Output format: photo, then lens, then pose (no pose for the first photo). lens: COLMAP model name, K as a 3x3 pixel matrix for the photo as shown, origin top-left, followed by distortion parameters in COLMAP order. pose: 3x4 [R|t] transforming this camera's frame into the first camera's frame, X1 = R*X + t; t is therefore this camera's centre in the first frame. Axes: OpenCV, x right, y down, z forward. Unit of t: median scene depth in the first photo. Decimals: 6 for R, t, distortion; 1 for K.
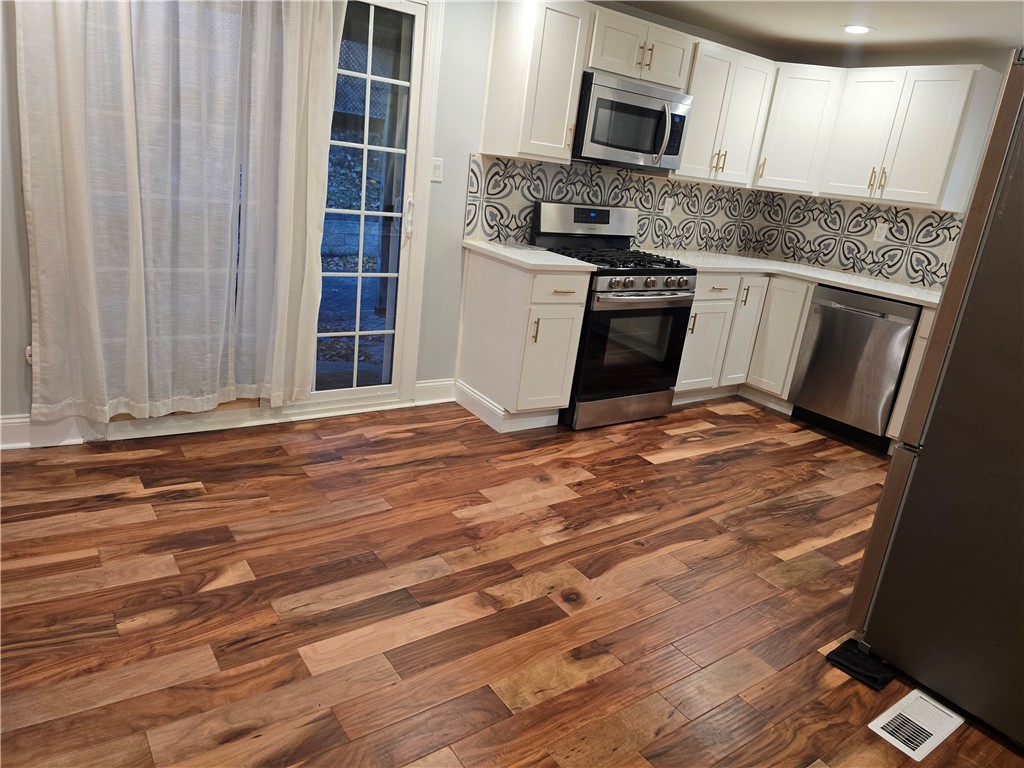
lens RADIAL K [[685.4, 0, 503.9], [0, 685.4, 378.6], [0, 0, 1]] dist [0.029376, -0.017046]
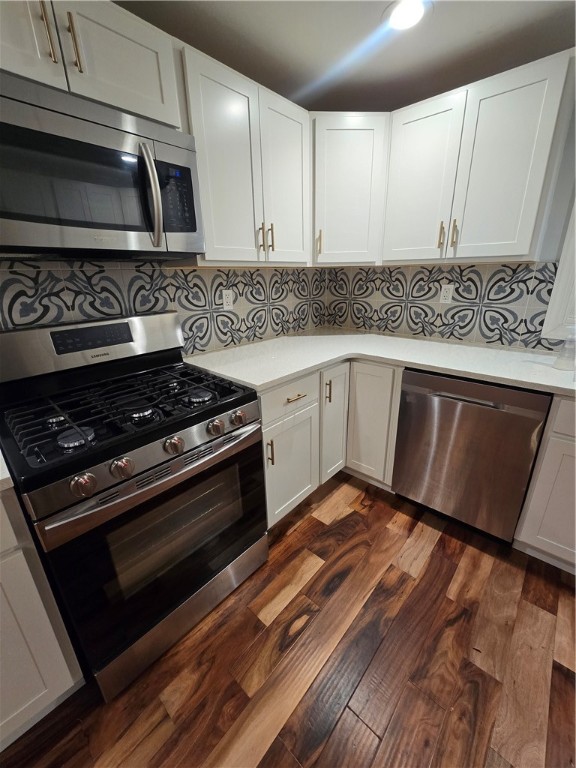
lens RADIAL K [[314.6, 0, 290.8], [0, 314.6, 386.4], [0, 0, 1]] dist [-0.005234, 0.001116]
pose [[0.962856, -0.205737, 0.174874, 0.248378], [0.195755, 0.977953, 0.072722, -0.172055], [-0.185980, -0.035788, 0.981902, 0.649489]]
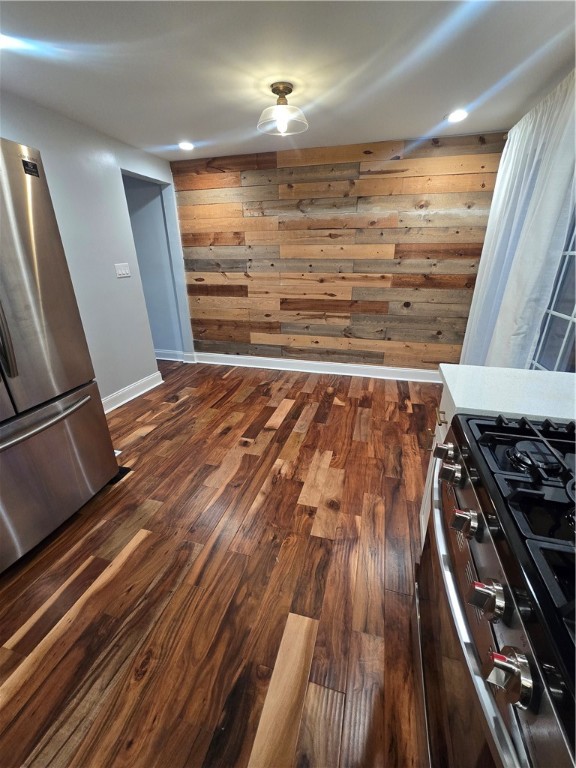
lens RADIAL K [[314.6, 0, 291.3], [0, 314.6, 390.4], [0, 0, 1]] dist [-0.005234, 0.001116]
pose [[-0.763928, 0.148153, -0.628065, 0.348214], [-0.273925, 0.806796, 0.523493, -0.235793], [0.584277, 0.571953, -0.575751, 0.902469]]
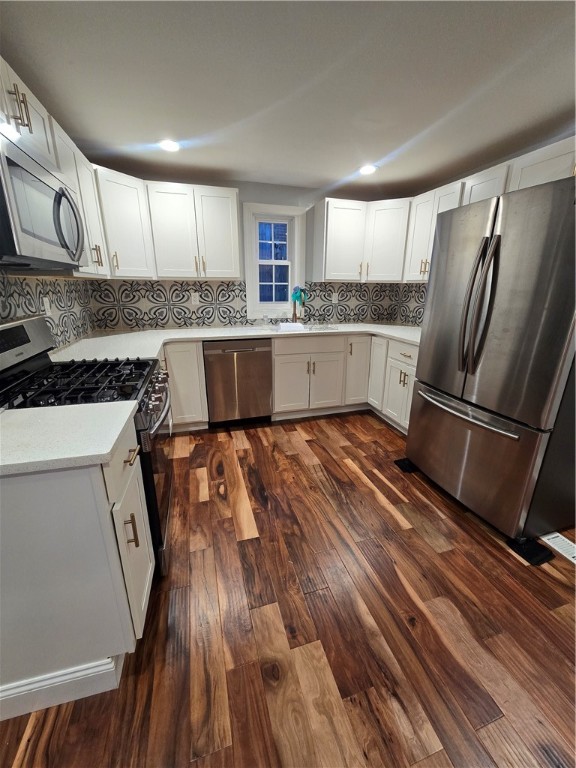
lens RADIAL K [[314.6, 0, 292.1], [0, 314.6, 385.8], [0, 0, 1]] dist [-0.005234, 0.001116]
pose [[0.299964, -0.398166, 0.866883, -0.090551], [0.312802, 0.899541, 0.304929, -0.196962], [-0.901208, 0.179695, 0.394377, 0.600493]]
